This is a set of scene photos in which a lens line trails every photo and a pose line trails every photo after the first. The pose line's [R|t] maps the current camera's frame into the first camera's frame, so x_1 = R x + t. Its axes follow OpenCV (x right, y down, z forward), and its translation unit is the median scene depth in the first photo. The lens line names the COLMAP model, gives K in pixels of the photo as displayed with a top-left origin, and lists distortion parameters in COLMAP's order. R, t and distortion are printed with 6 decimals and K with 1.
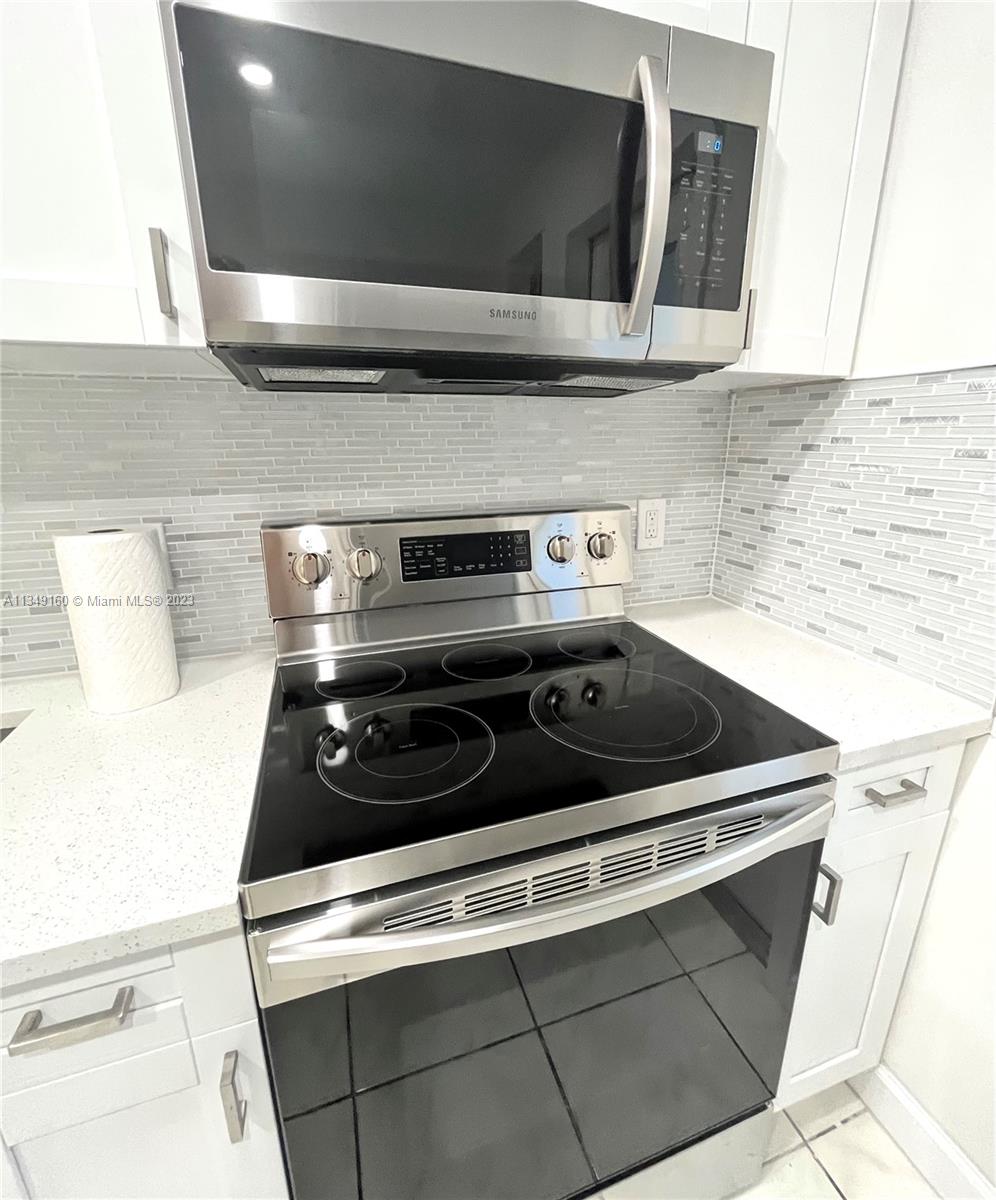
lens RADIAL K [[538.3, 0, 499.4], [0, 538.3, 586.9], [0, 0, 1]] dist [-0.001938, -0.000267]
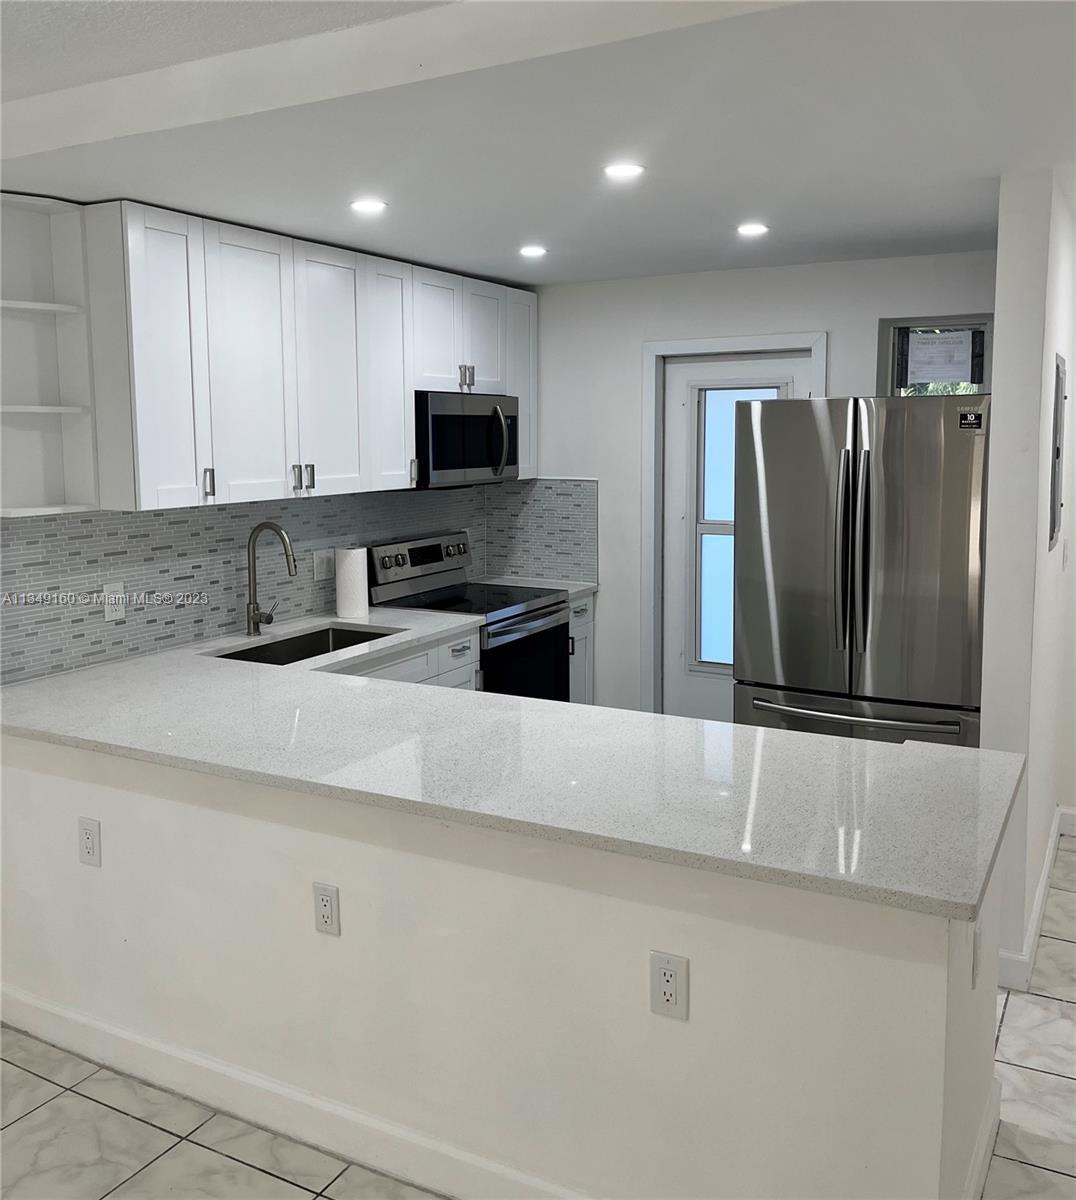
lens RADIAL K [[1080.3, 0, 538.0], [0, 1080.3, 600.0], [0, 0, 1]] dist [0.017200, 0.009255]
pose [[0.730528, -0.104413, 0.674853, -3.031619], [0.186100, 0.981277, -0.049631, 0.477302], [-0.657035, 0.161847, 0.736281, -2.865544]]
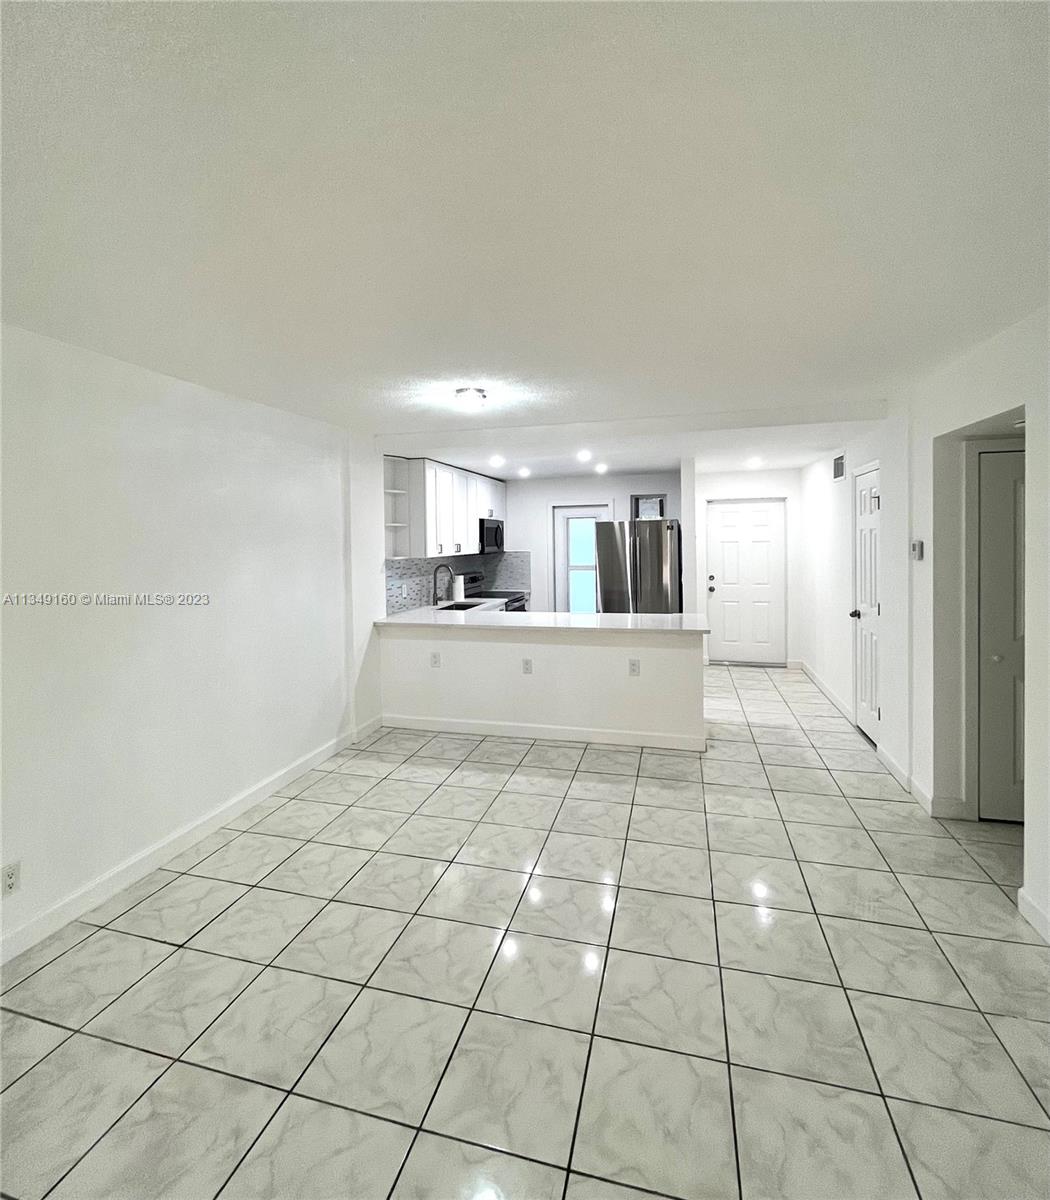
lens RADIAL K [[584.9, 0, 526.2], [0, 584.9, 587.5], [0, 0, 1]] dist [-0.000660, 0.000187]
pose [[0.548519, -0.071192, 0.833102, -5.600075], [0.234524, 0.969472, -0.071567, 0.681565], [-0.802574, 0.234638, 0.548470, -3.305048]]
